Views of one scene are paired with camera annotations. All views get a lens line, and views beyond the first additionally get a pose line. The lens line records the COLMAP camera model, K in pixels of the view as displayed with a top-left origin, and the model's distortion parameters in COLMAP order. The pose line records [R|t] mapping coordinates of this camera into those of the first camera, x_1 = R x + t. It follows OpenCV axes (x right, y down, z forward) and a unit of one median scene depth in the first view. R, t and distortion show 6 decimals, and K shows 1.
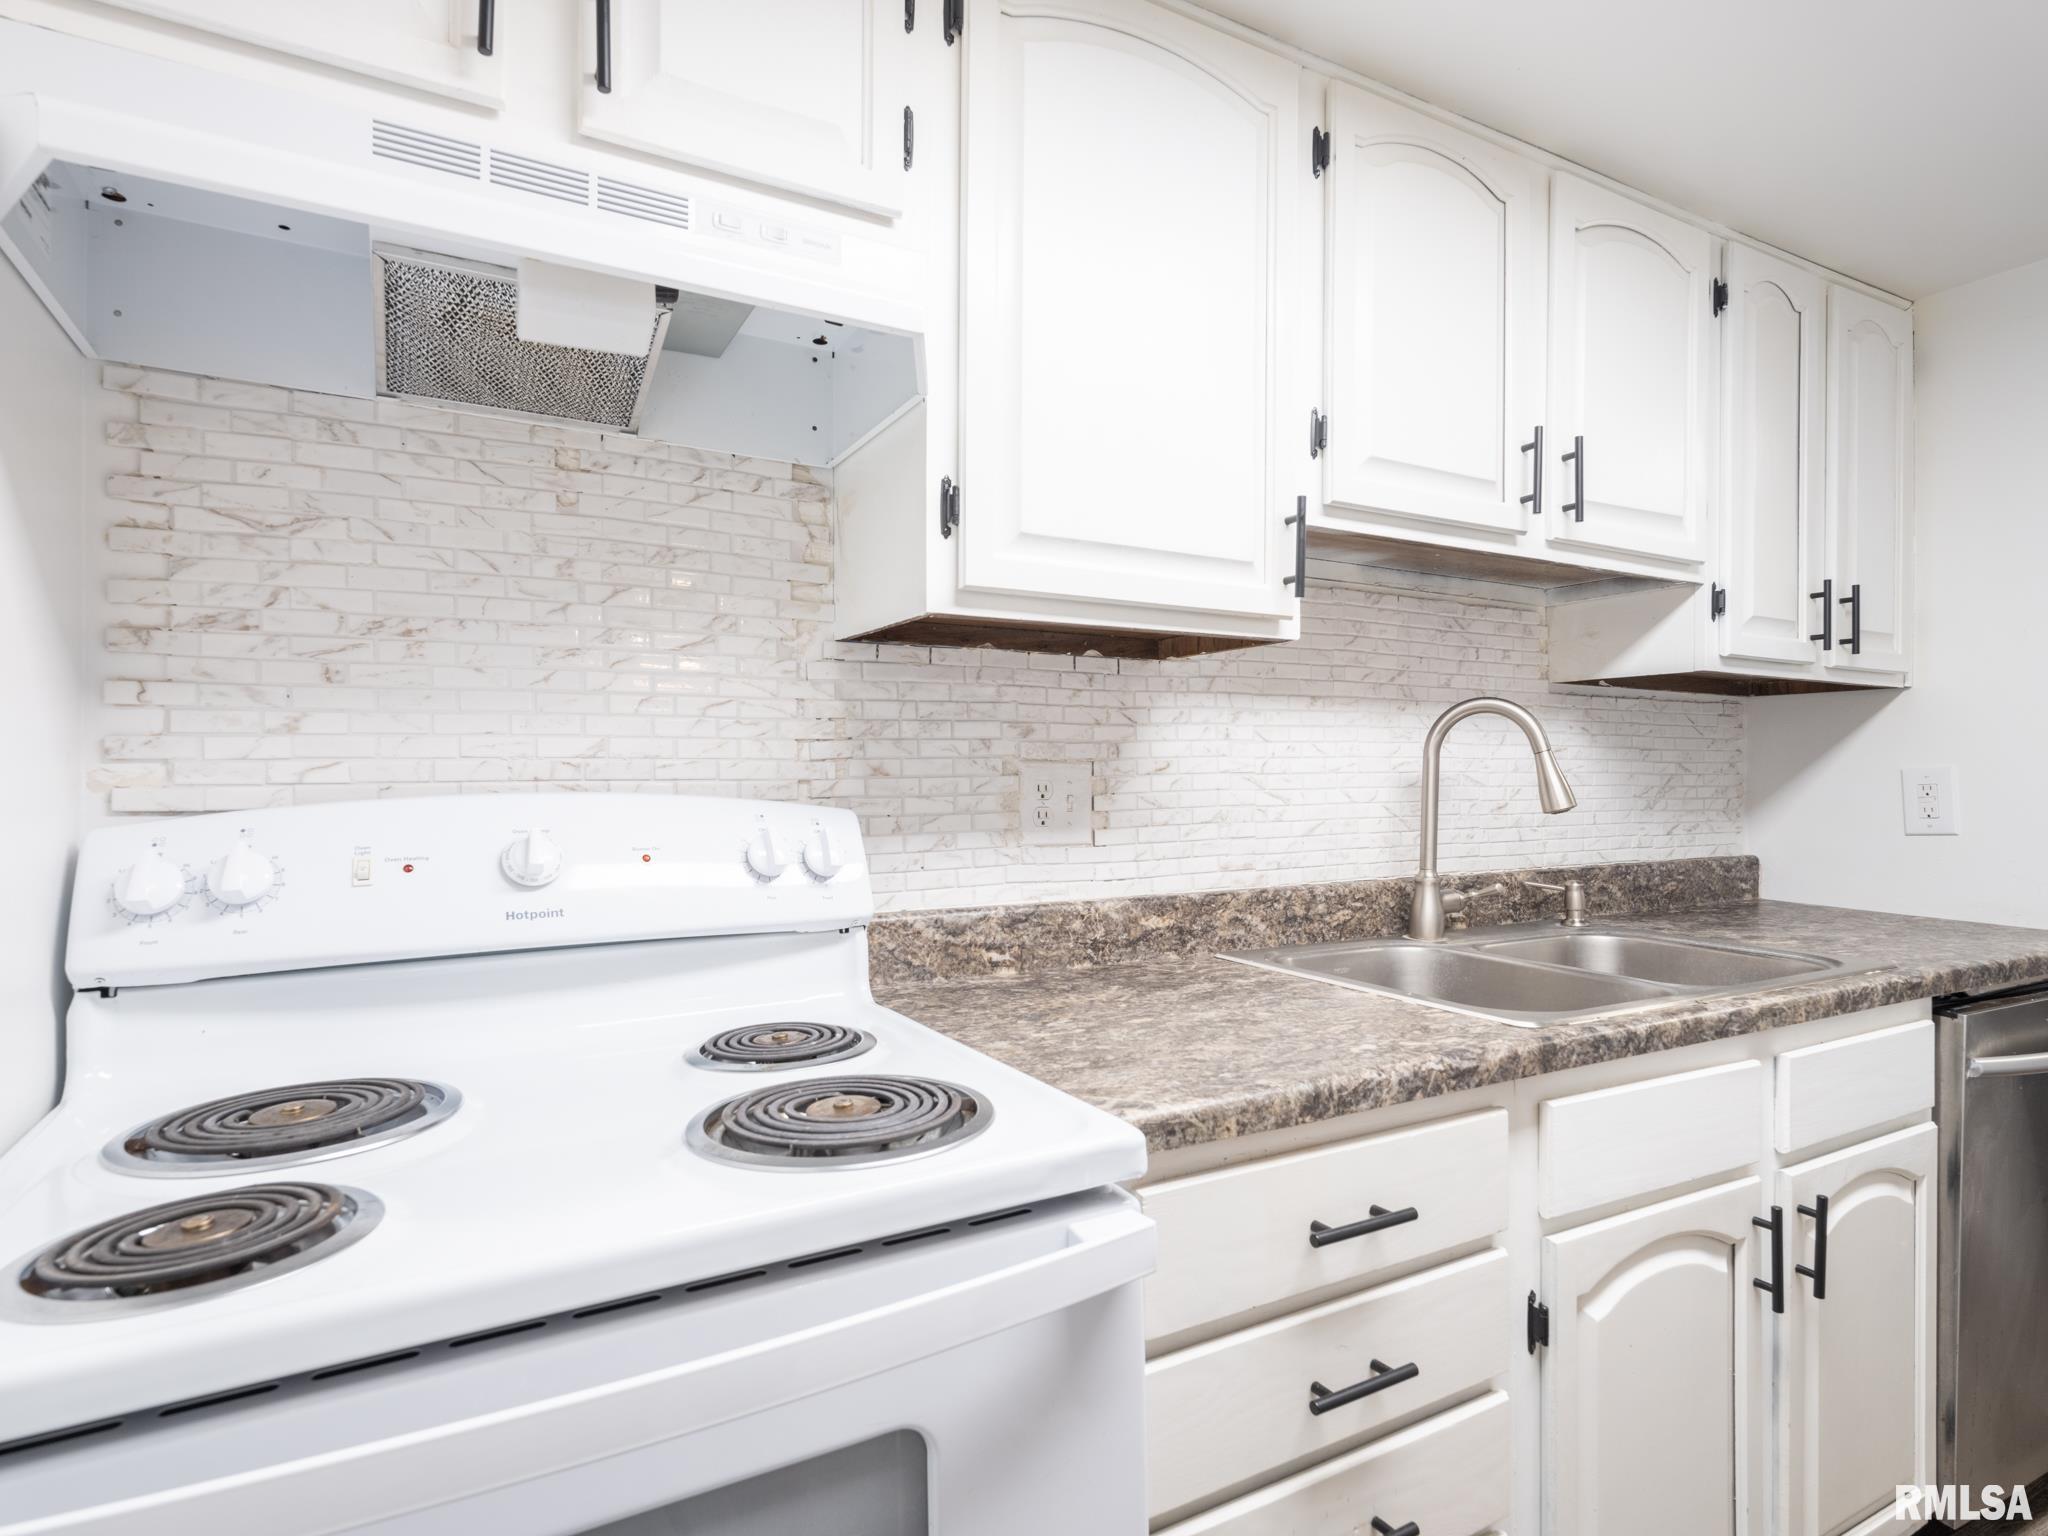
lens RADIAL K [[1095.2, 0, 1020.9], [0, 1095.2, 772.5], [0, 0, 1]] dist [0.003566, -0.002116]
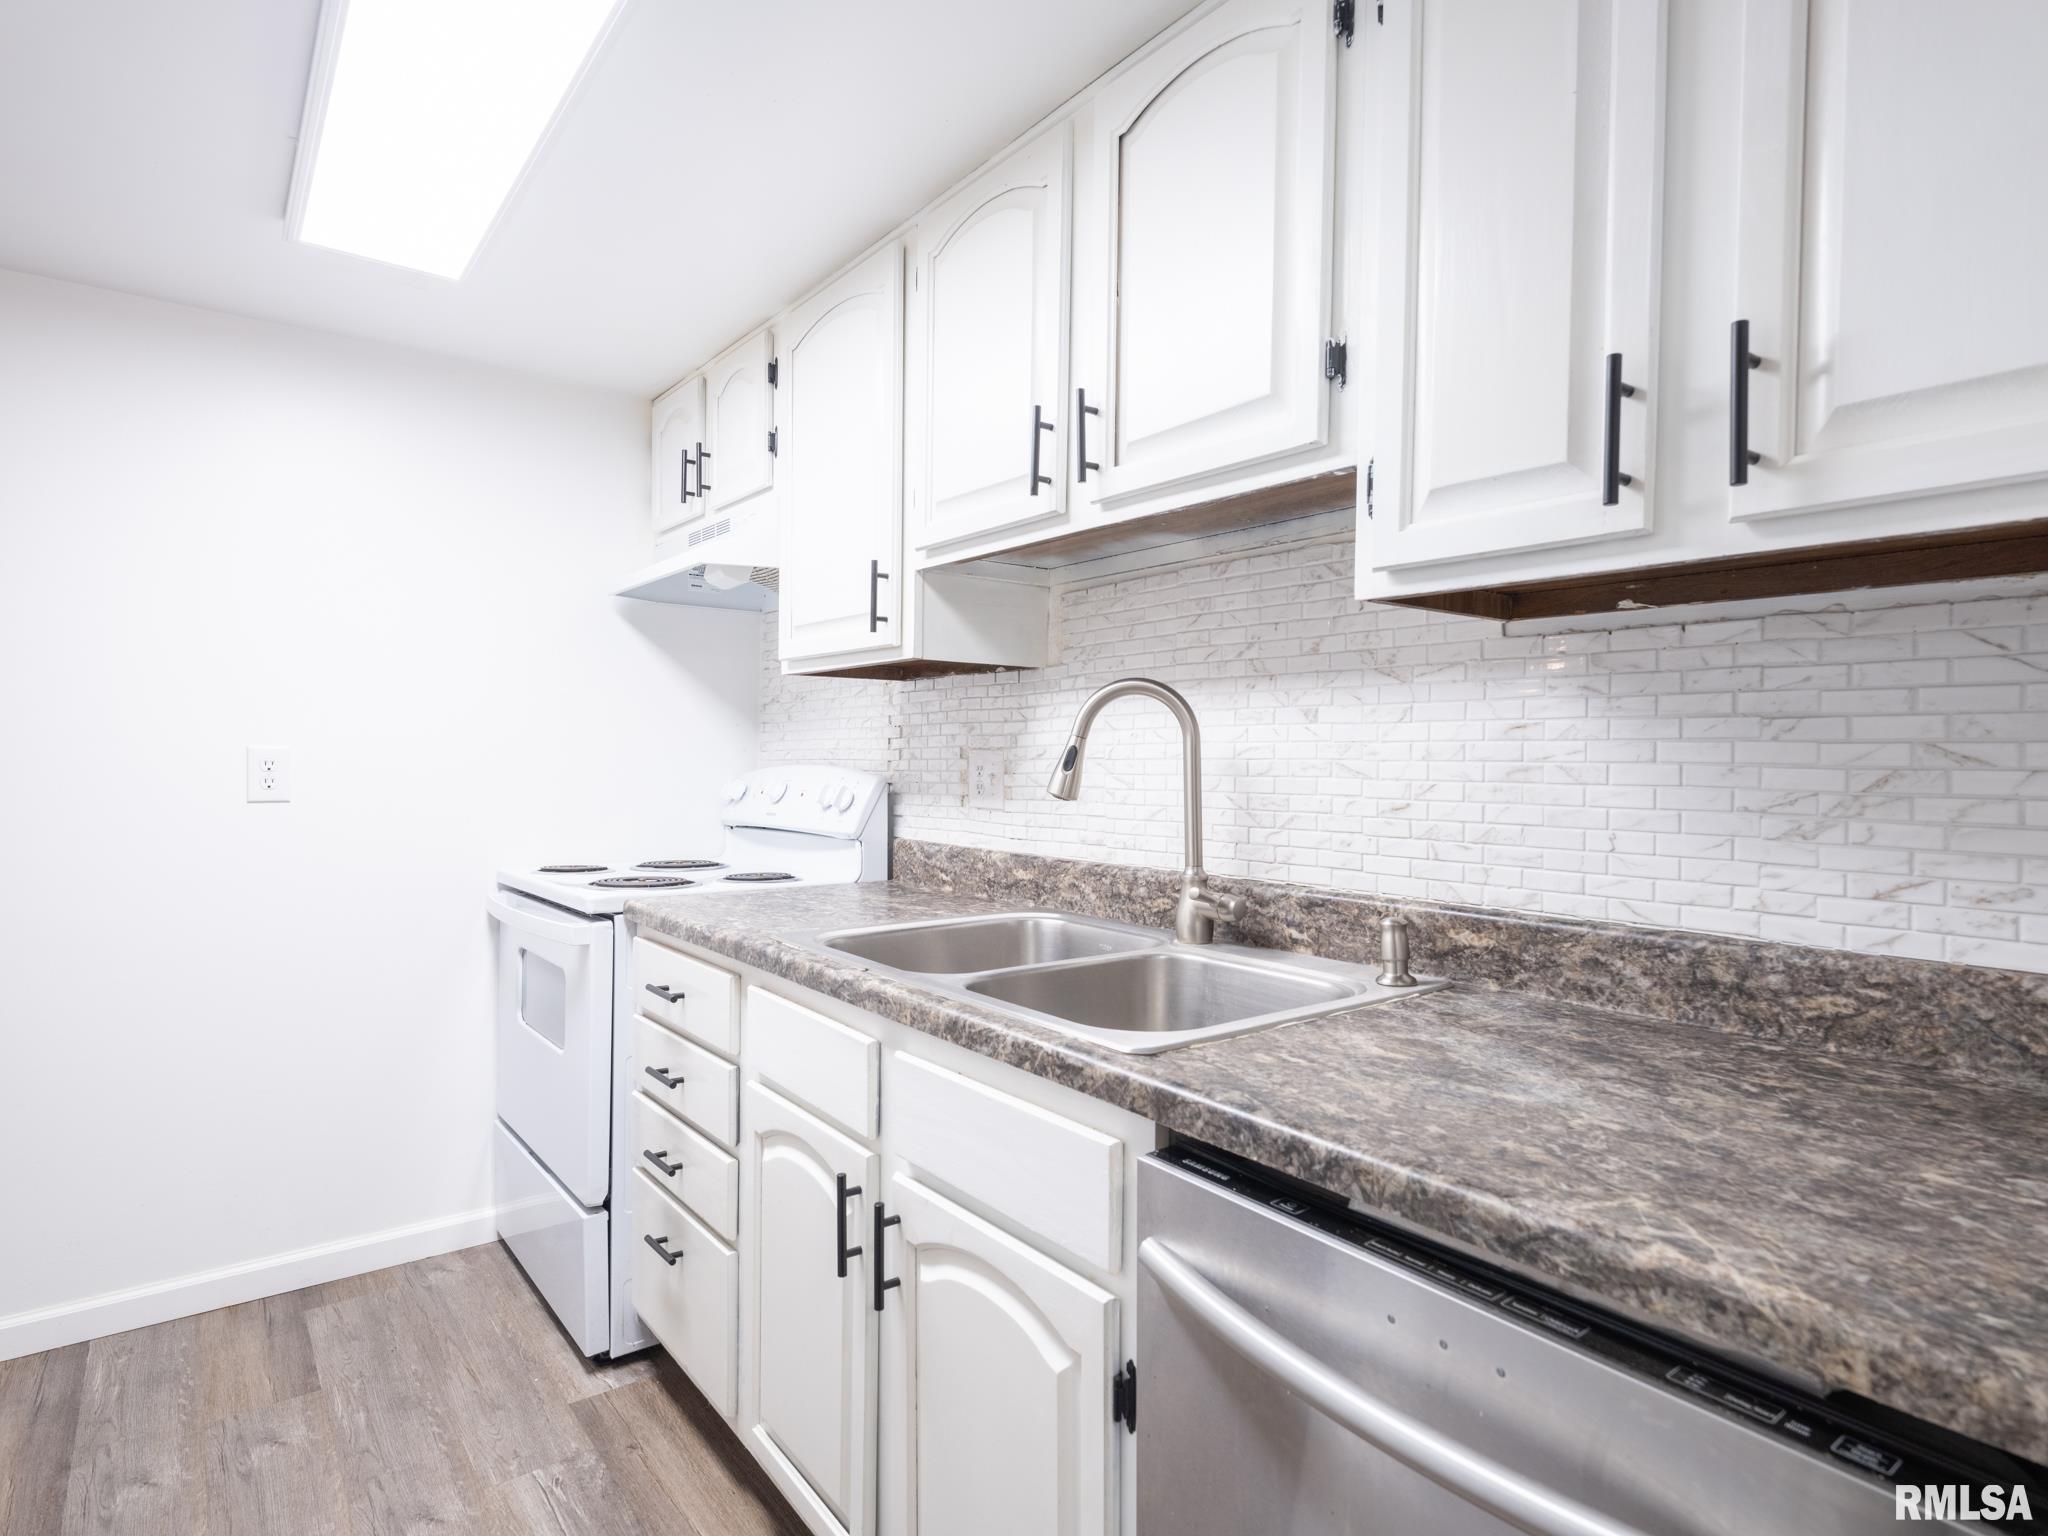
lens RADIAL K [[1064.1, 0, 1024.0], [0, 1064.1, 768.0], [0, 0, 1]] dist [-0.003490, -0.001820]
pose [[0.165323, 0.007995, -0.986207, 1.274864], [-0.012220, 0.999907, 0.006058, 0.004538], [0.986164, 0.011050, 0.165405, 0.752067]]
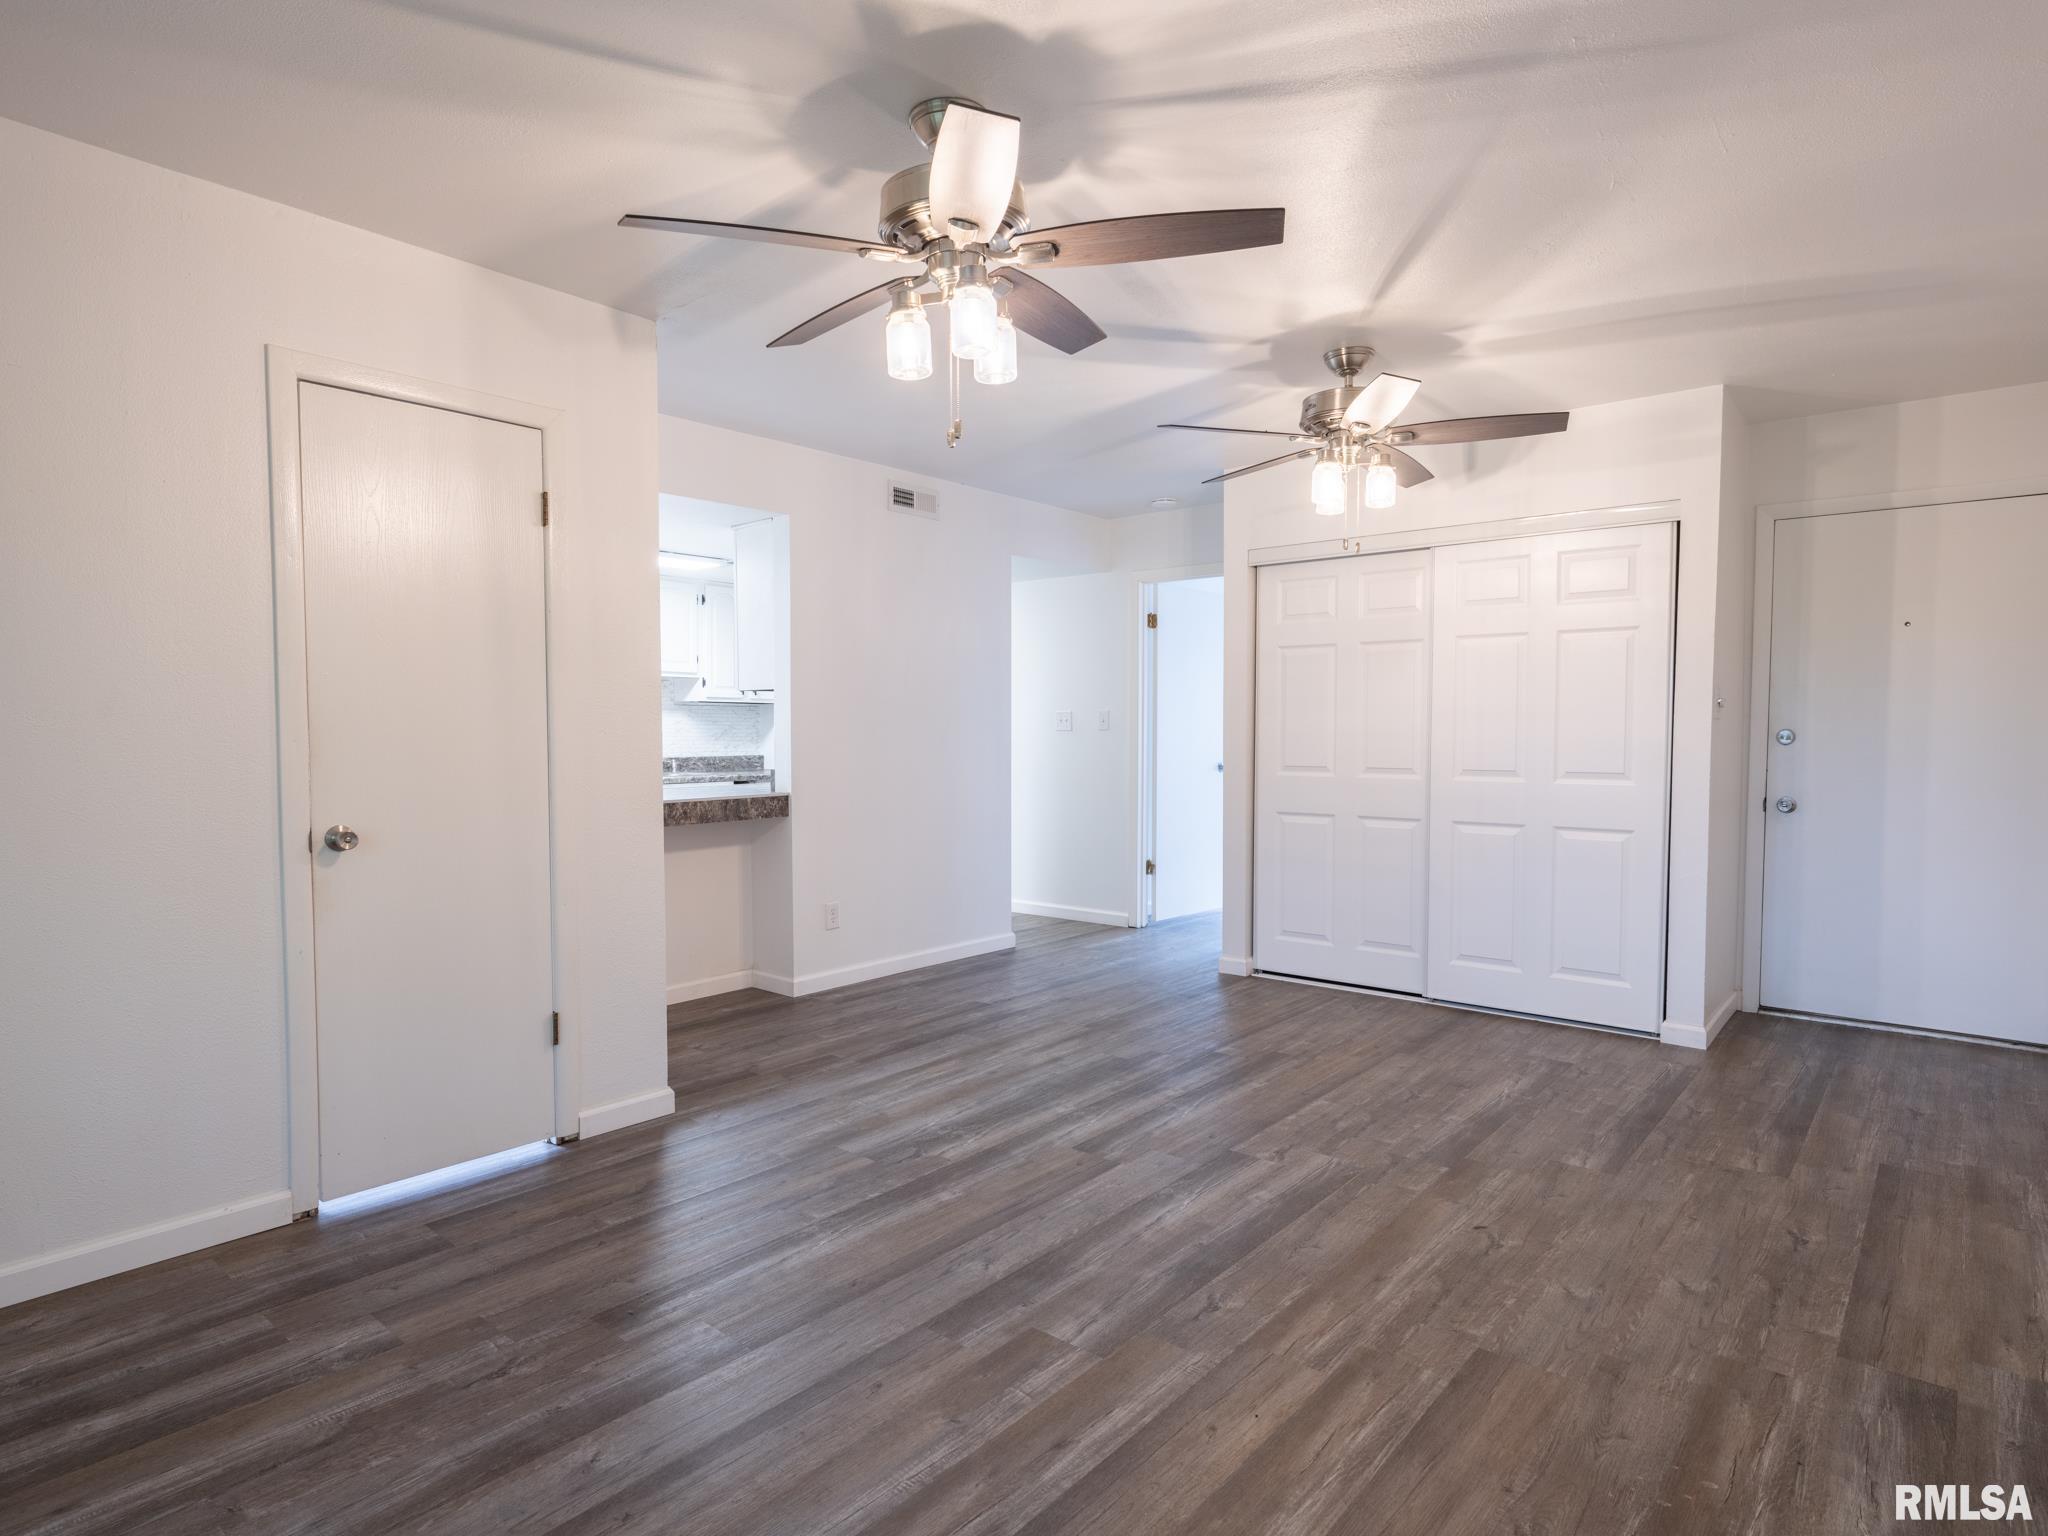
lens RADIAL K [[1125.9, 0, 1015.7], [0, 1125.9, 770.6], [0, 0, 1]] dist [0.003387, -0.002464]
pose [[0.935402, -0.015660, 0.353240, 0.287196], [0.002488, 0.999285, 0.037713, -0.000190], [-0.353578, -0.034399, 0.934772, -3.160709]]
